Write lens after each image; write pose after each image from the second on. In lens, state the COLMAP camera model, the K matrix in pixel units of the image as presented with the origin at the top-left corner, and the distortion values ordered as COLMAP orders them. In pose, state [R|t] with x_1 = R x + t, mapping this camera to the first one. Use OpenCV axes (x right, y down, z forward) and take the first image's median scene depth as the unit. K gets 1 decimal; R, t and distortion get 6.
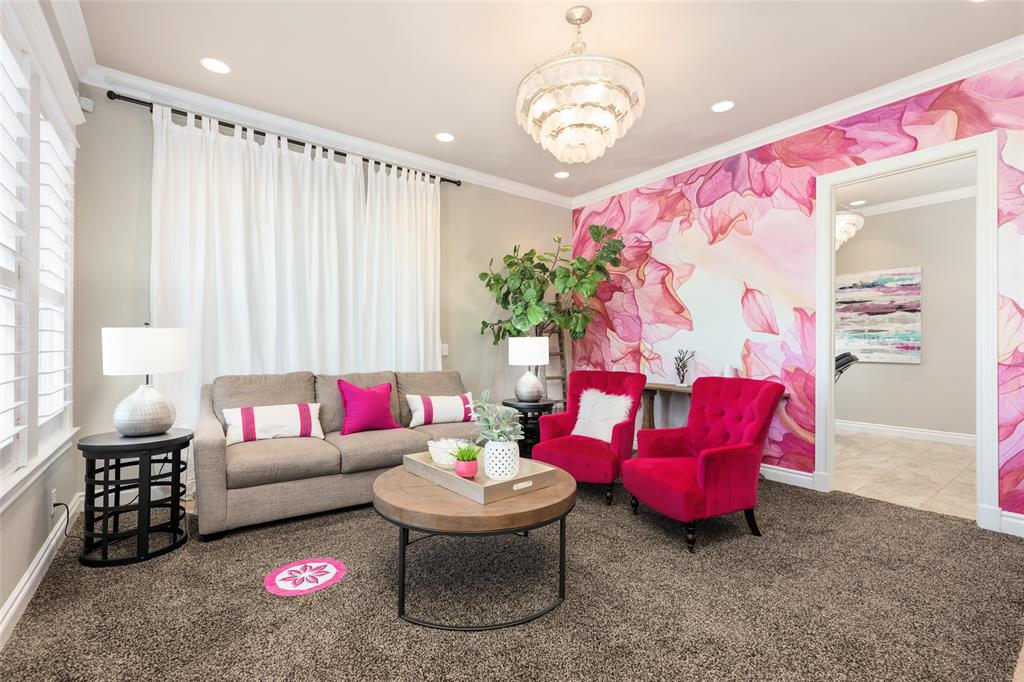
lens RADIAL K [[450.8, 0, 512.0], [0, 450.8, 343.4], [0, 0, 1]] dist [0.001438, 0.000440]
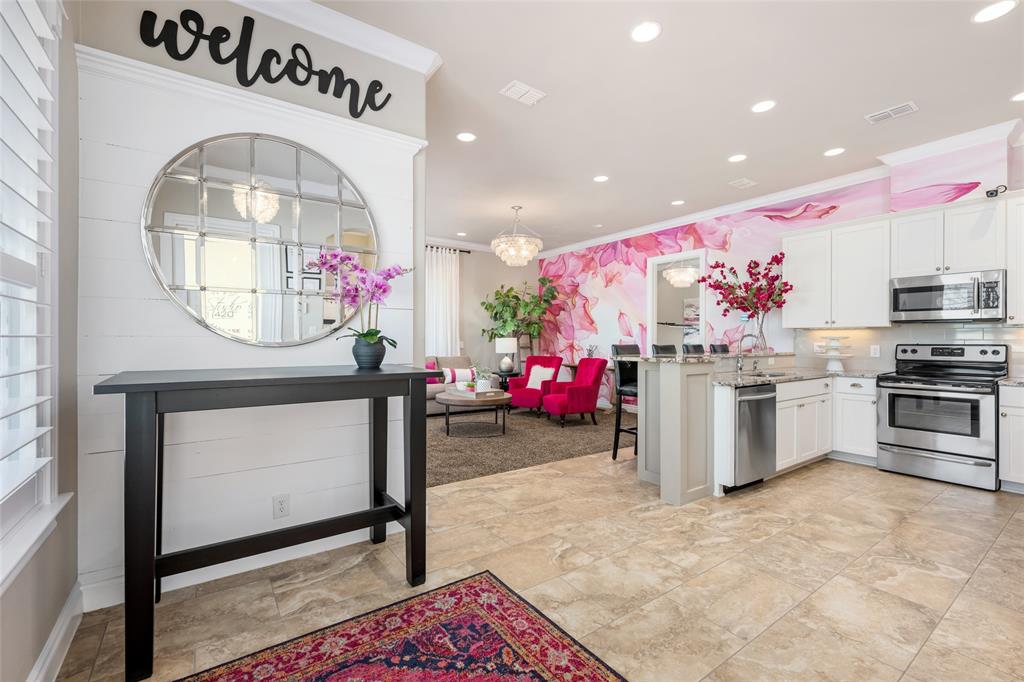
lens RADIAL K [[434.8, 0, 511.9], [0, 434.8, 341.2], [0, 0, 1]] dist [0.000650, -0.000008]
pose [[0.999466, -0.000346, -0.032689, 0.122019], [0.000609, 0.999967, 0.008055, -0.015923], [0.032685, -0.008070, 0.999433, -0.823834]]
